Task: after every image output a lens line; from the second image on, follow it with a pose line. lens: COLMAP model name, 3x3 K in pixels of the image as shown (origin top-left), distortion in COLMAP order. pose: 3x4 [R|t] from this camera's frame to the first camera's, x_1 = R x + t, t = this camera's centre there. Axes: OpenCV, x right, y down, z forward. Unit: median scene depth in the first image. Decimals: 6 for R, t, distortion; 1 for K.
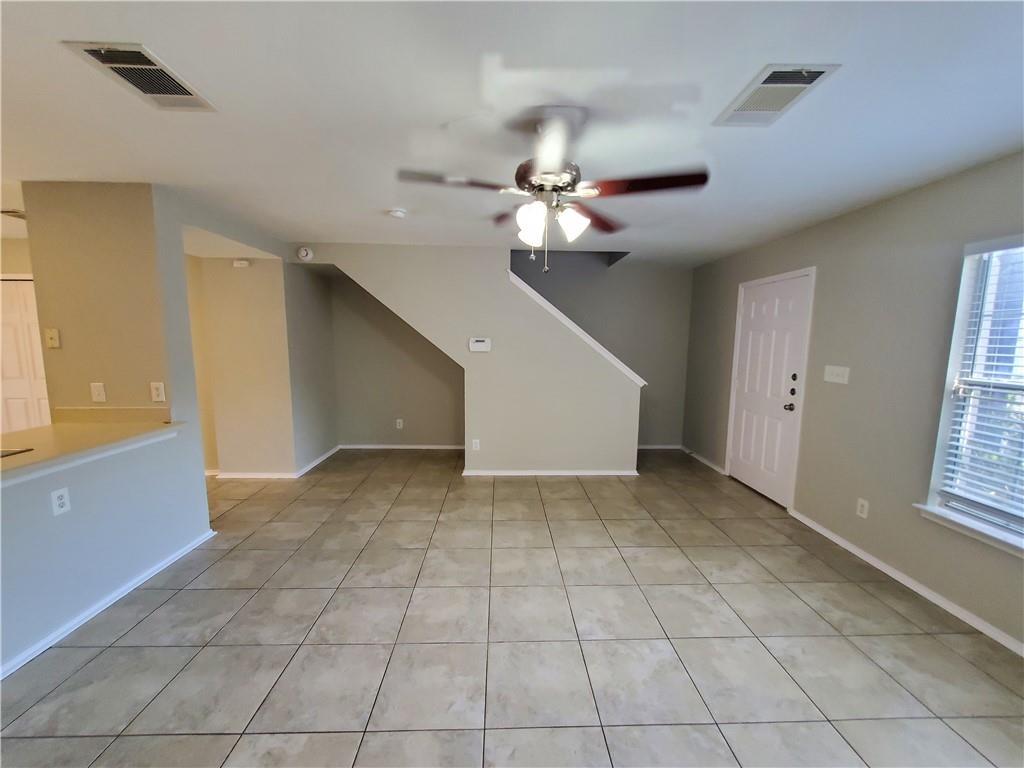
lens RADIAL K [[408.0, 0, 514.4], [0, 408.0, 391.1], [0, 0, 1]] dist [-0.000374, 0.000023]
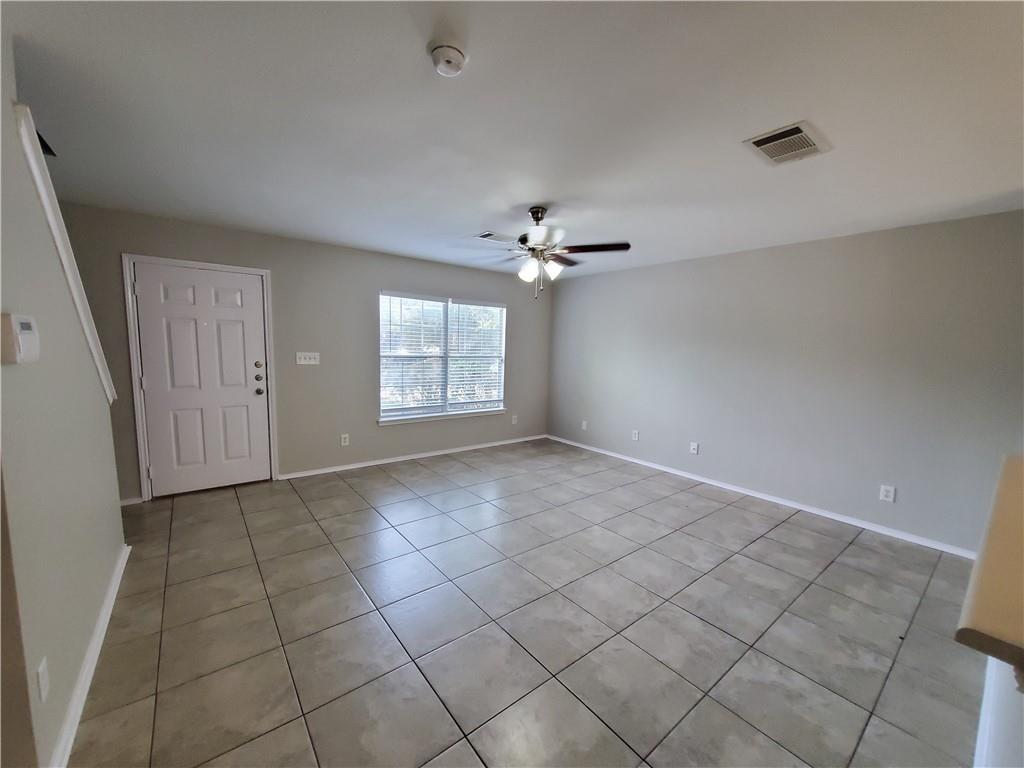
lens RADIAL K [[408.0, 0, 514.4], [0, 408.0, 391.1], [0, 0, 1]] dist [-0.000374, 0.000023]
pose [[-0.596718, -0.117483, 0.793804, -0.888577], [0.066443, 0.978594, 0.194778, -0.187780], [-0.799695, 0.168970, -0.576139, 1.523776]]
